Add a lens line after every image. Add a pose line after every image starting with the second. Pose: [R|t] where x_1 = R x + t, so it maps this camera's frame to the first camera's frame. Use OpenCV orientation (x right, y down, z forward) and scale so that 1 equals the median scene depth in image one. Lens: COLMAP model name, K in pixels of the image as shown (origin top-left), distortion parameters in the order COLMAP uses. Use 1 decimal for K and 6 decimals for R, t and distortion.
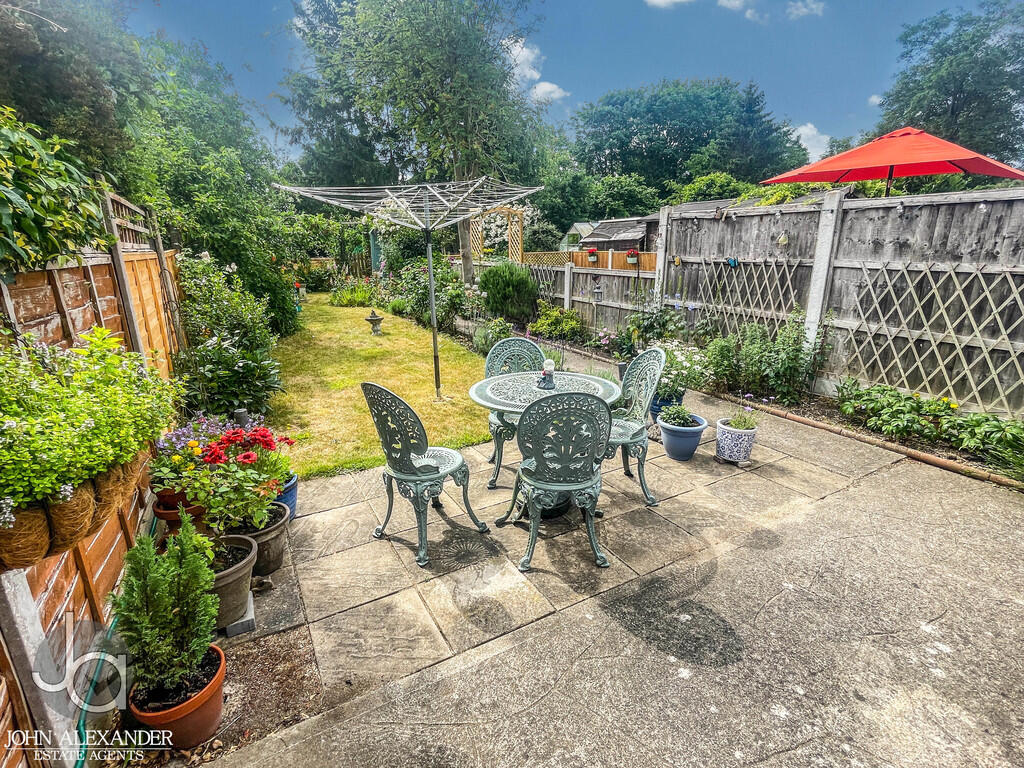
lens RADIAL K [[488.6, 0, 512.4], [0, 488.6, 384.4], [0, 0, 1]] dist [-0.002471, 0.000269]
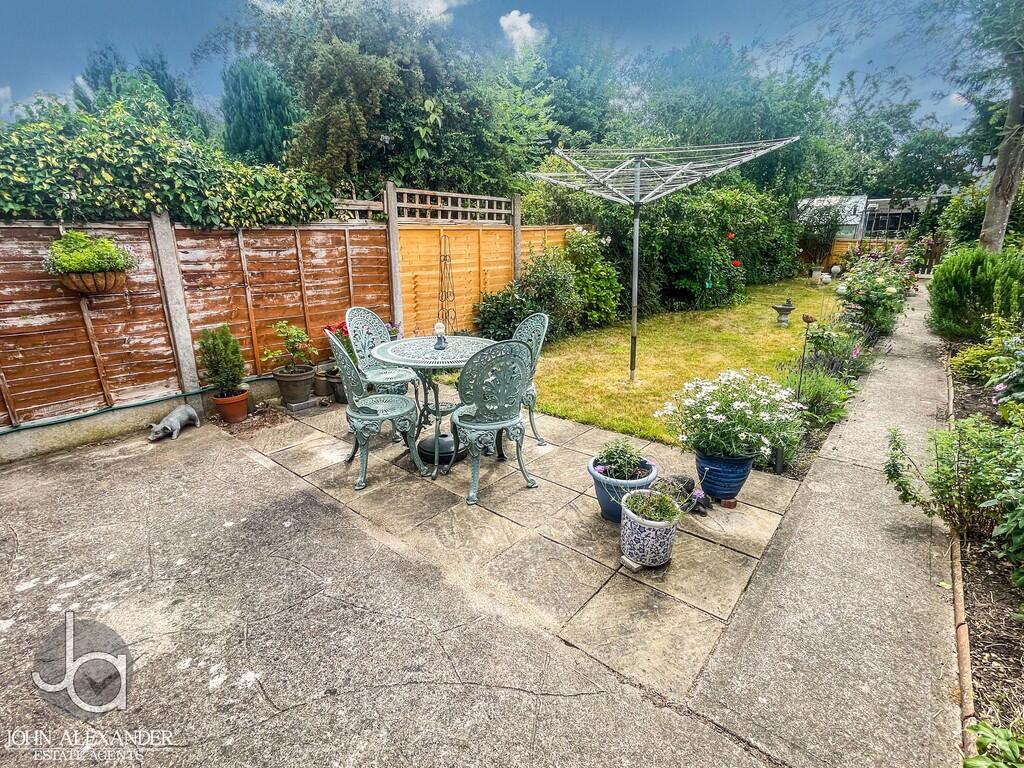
lens RADIAL K [[488.6, 0, 512.0], [0, 488.6, 382.5], [0, 0, 1]] dist [-0.002471, 0.000269]
pose [[0.363232, 0.294889, -0.883800, 1.367943], [-0.255387, 0.943771, 0.209938, -0.236309], [0.896013, 0.149455, 0.418119, 0.827678]]
